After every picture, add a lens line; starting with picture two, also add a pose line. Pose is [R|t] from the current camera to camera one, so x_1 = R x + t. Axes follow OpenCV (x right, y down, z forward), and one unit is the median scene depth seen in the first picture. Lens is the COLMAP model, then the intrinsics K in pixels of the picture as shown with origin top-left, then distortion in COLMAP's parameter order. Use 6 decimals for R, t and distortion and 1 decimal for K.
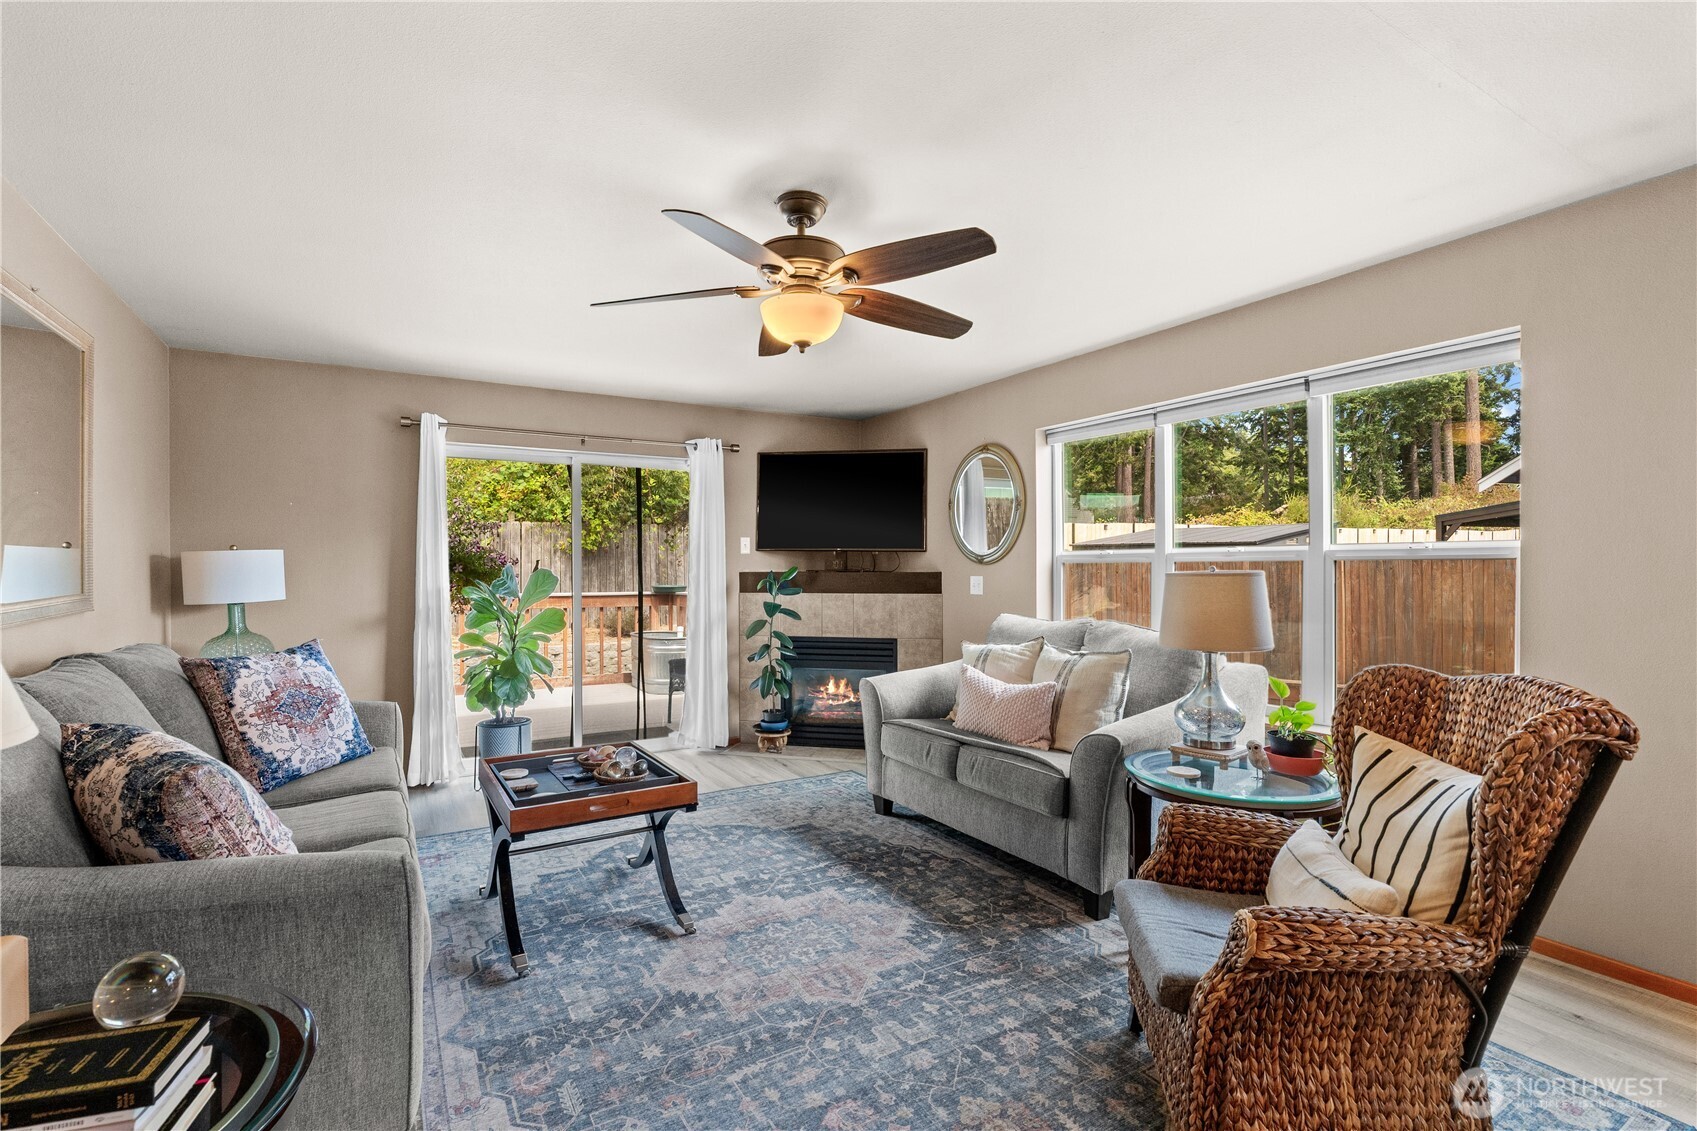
lens RADIAL K [[777.1, 0, 841.5], [0, 777.1, 564.0], [0, 0, 1]] dist [-0.007929, 0.001713]
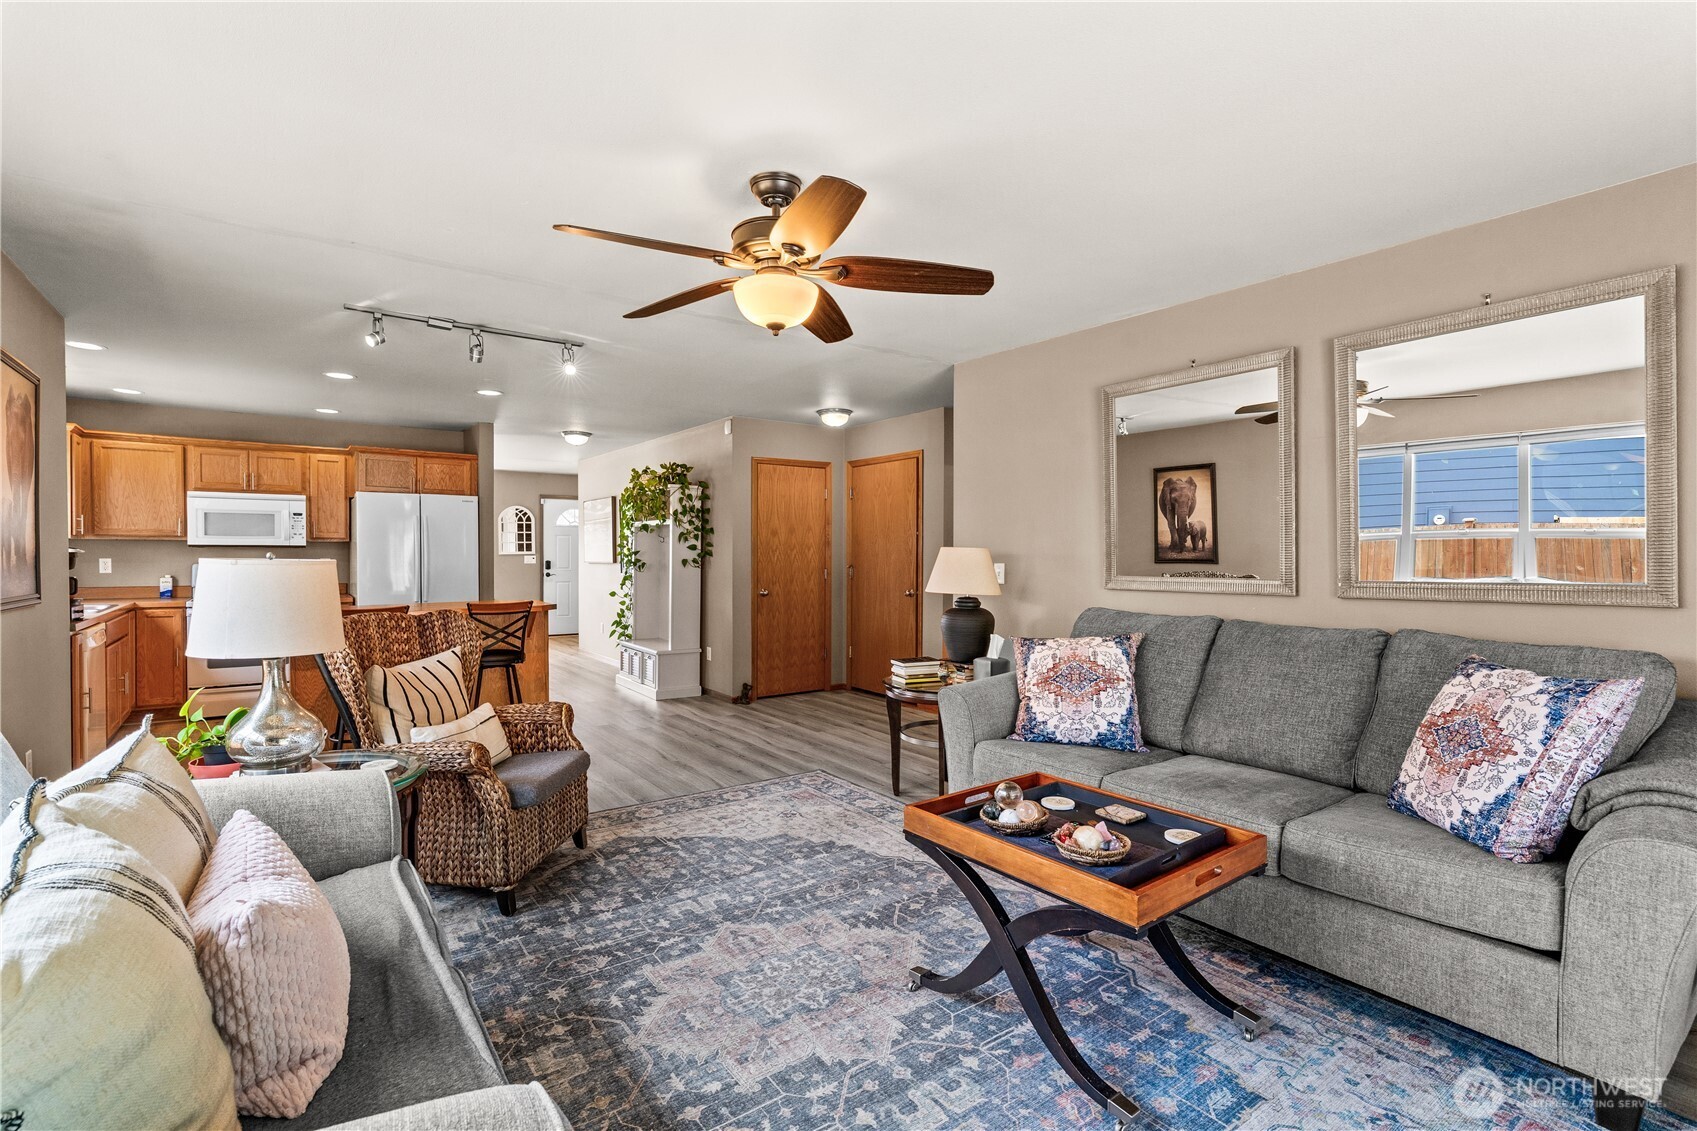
lens RADIAL K [[777.1, 0, 841.8], [0, 777.1, 567.1], [0, 0, 1]] dist [-0.007929, 0.001713]
pose [[-0.995331, 0.000793, -0.096513, -0.031091], [-0.000417, 0.999921, 0.012524, 0.007712], [0.096515, 0.012506, -0.995253, 1.604031]]
